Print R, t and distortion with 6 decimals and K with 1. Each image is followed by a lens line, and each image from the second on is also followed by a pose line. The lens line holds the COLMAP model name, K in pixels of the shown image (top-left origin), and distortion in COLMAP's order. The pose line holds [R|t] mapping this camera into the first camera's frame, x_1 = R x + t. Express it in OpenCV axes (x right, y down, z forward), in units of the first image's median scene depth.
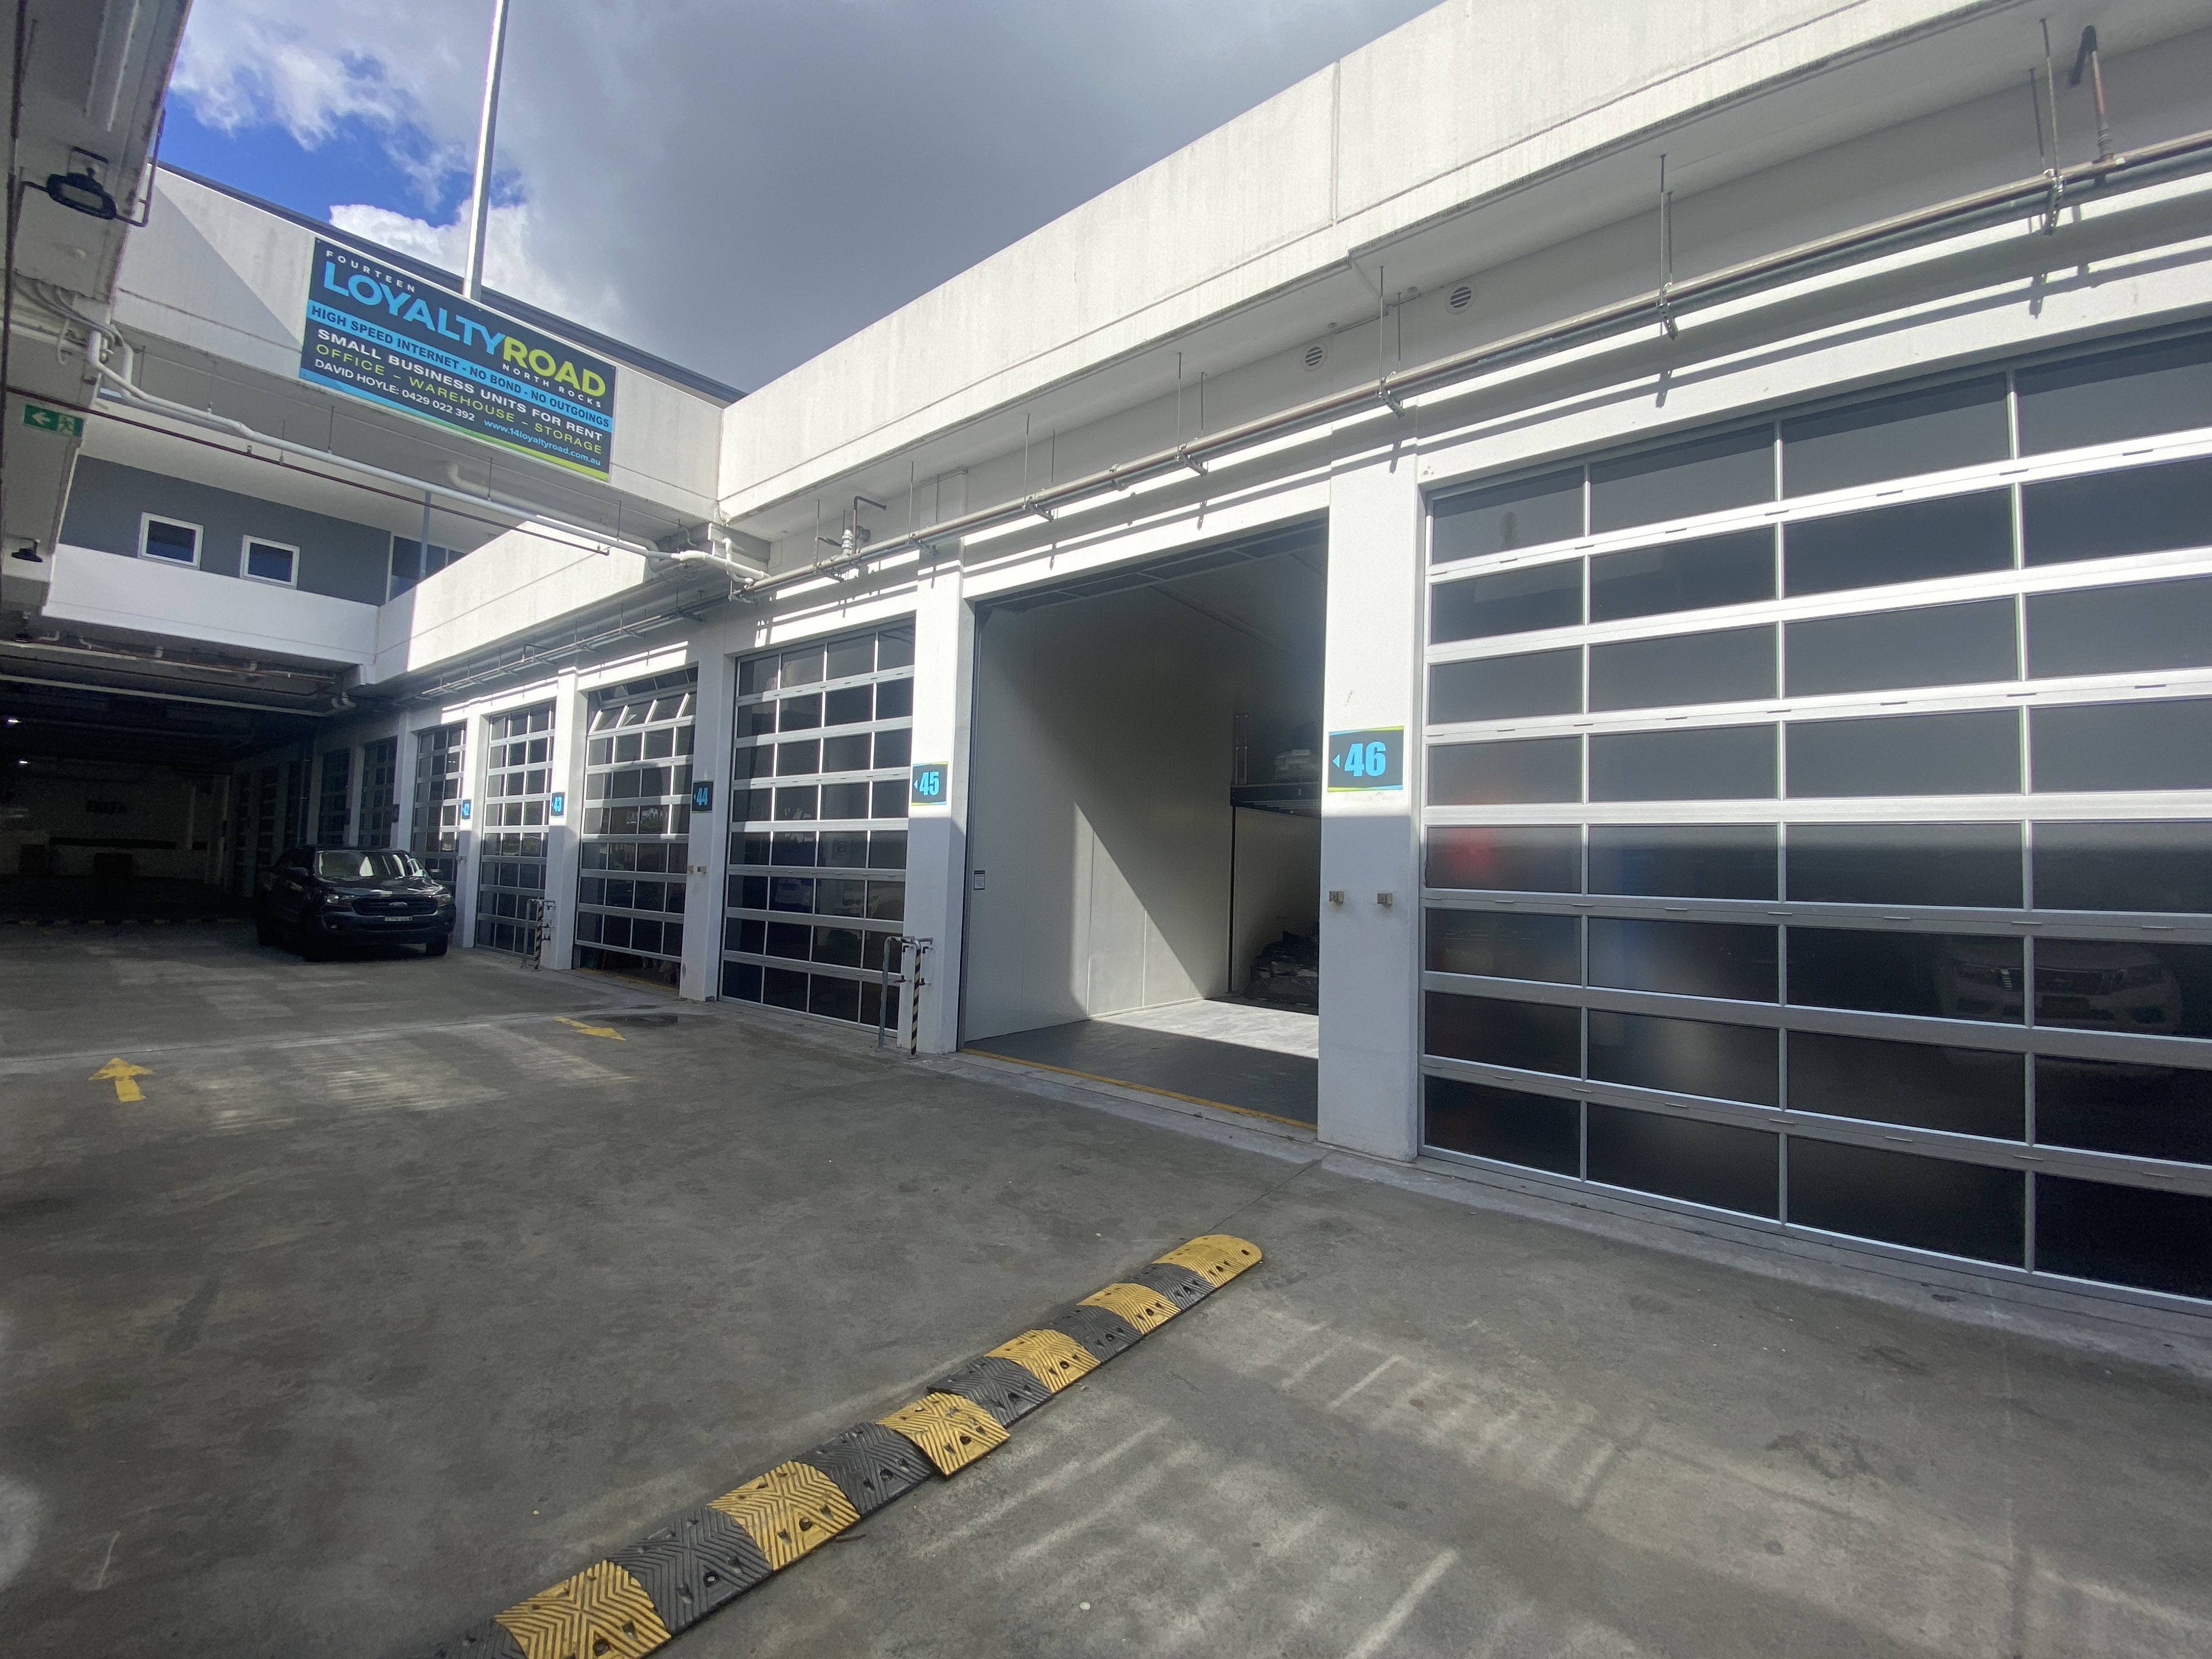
lens RADIAL K [[903.1, 0, 1106.0], [0, 903.1, 829.5], [0, 0, 1]] dist [-0.000638, -0.000078]
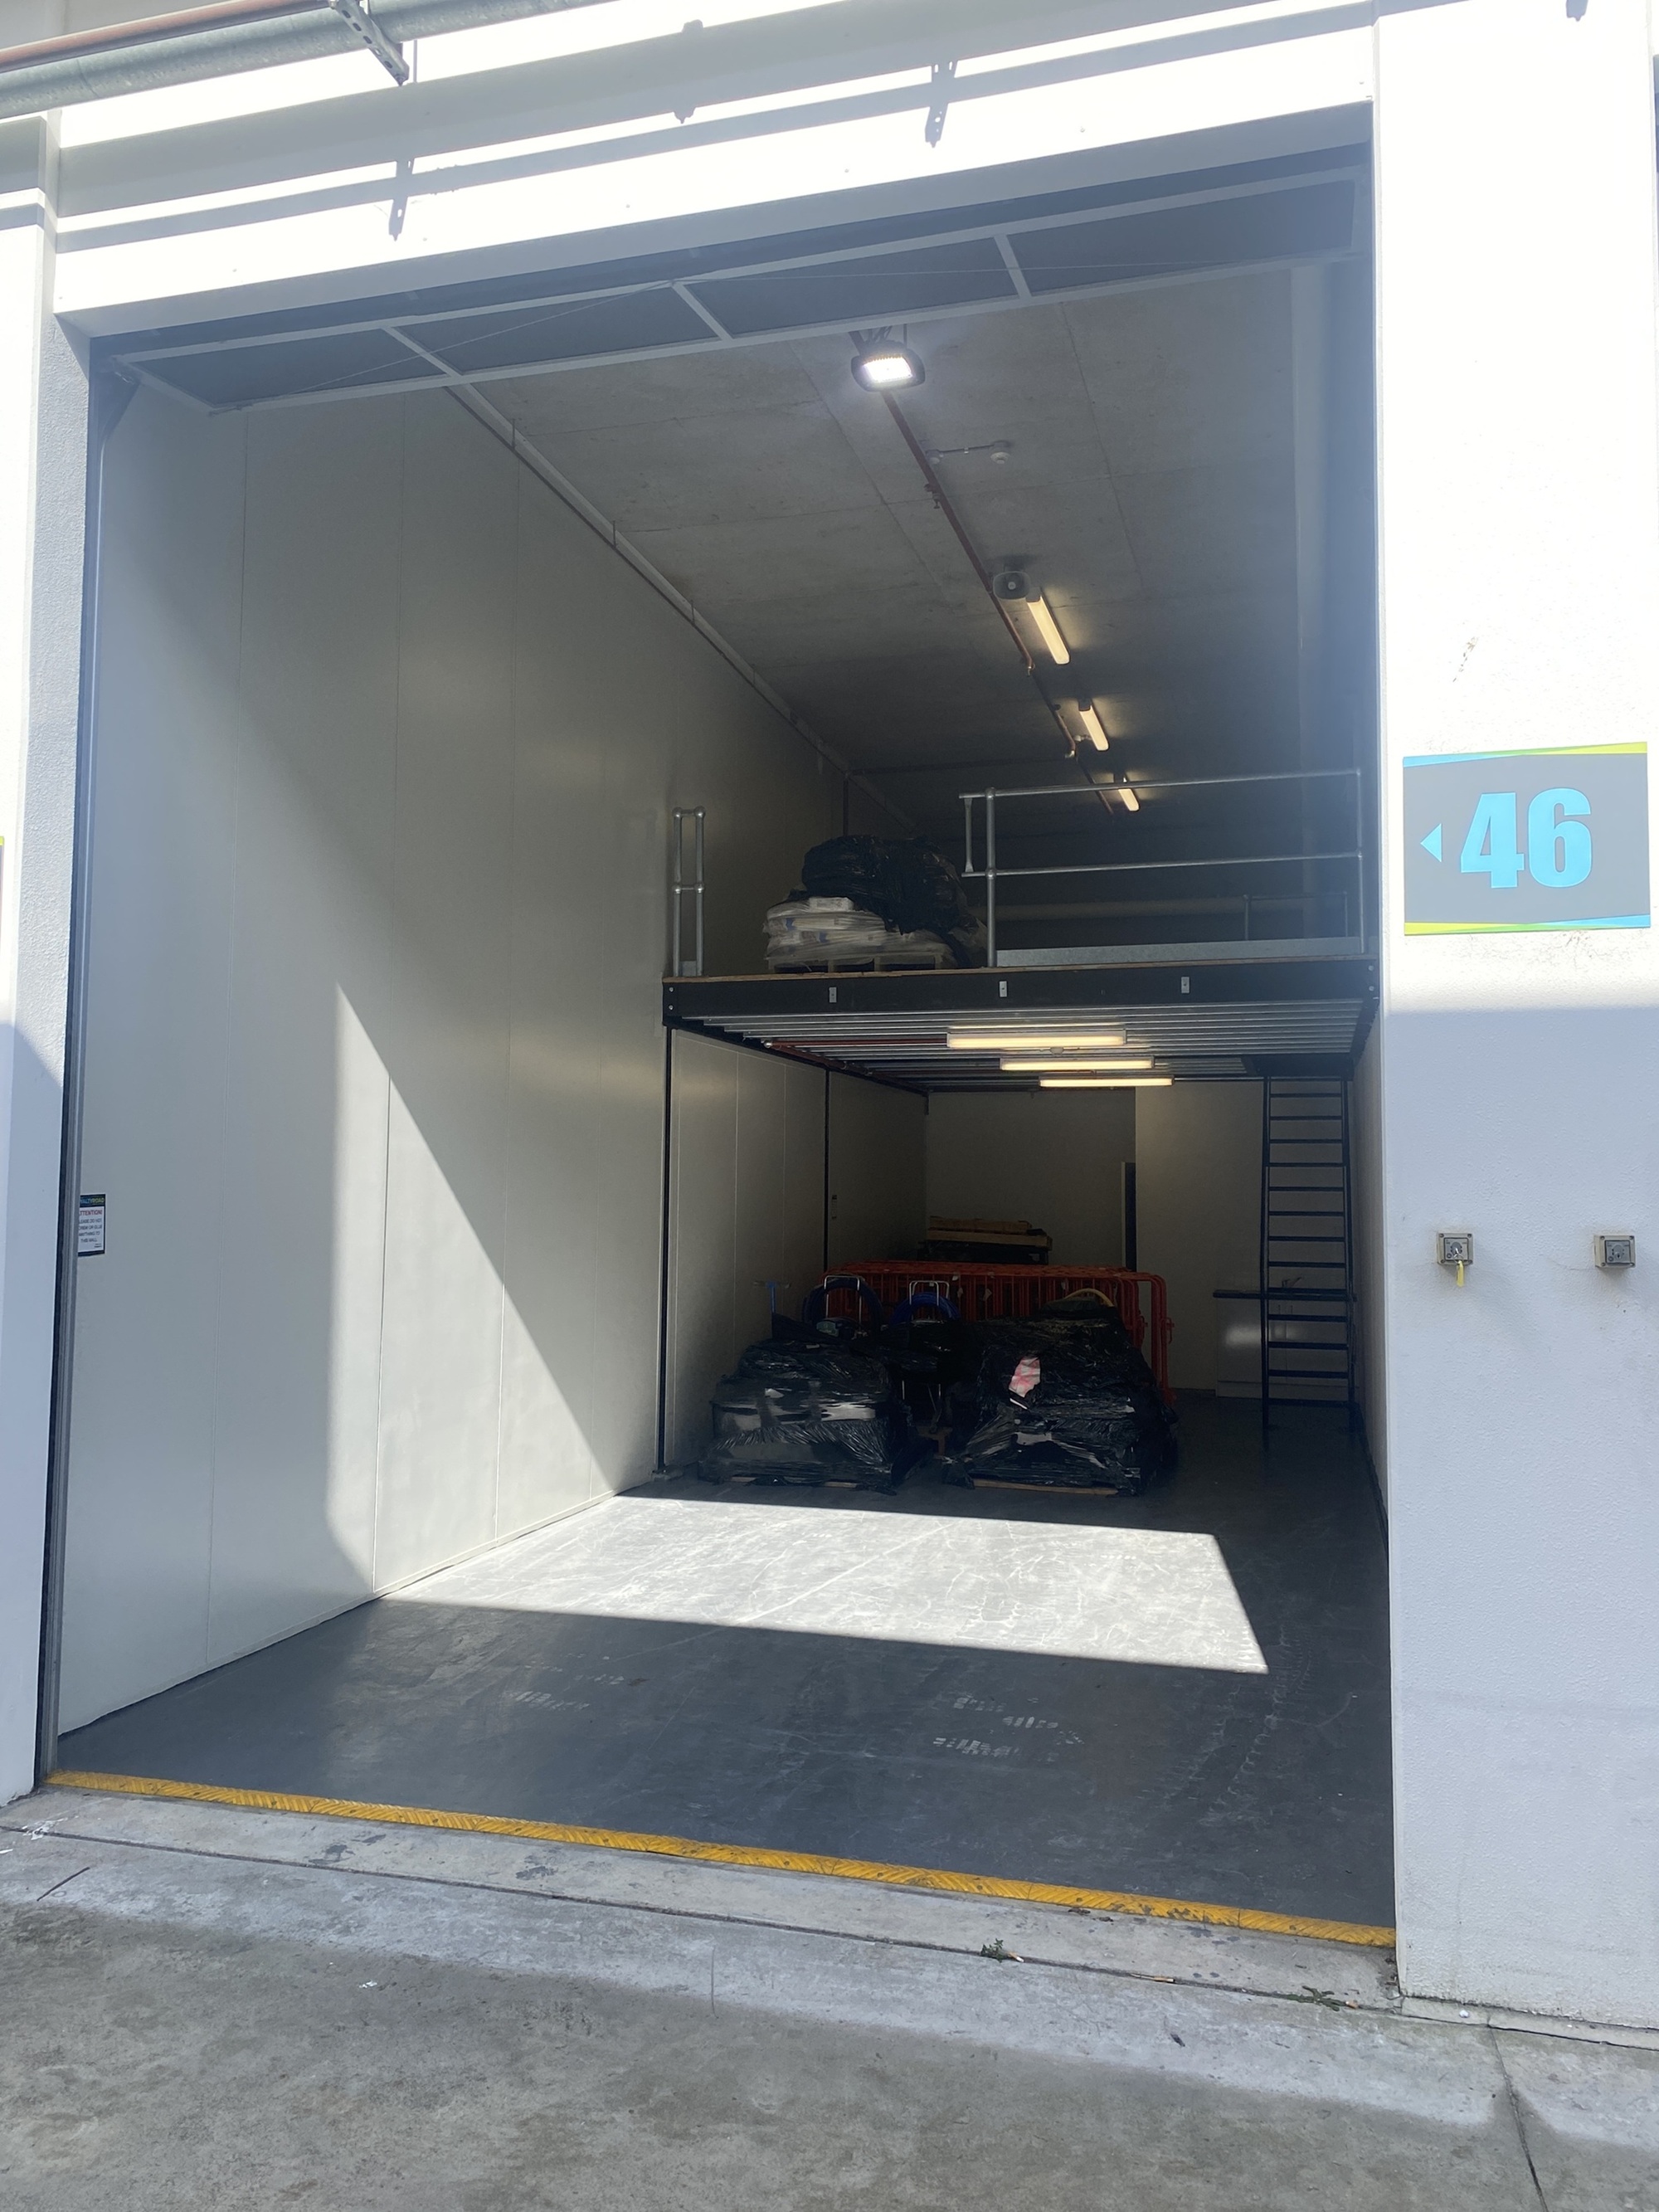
lens RADIAL K [[1667.7, 0, 829.5], [0, 1667.7, 1106.0], [0, 0, 1]] dist [-0.012525, -0.001399]
pose [[0.919588, 0.002425, 0.392876, -0.198073], [-0.001841, 0.999997, -0.001865, 0.024079], [-0.392880, 0.000992, 0.919589, 0.535788]]
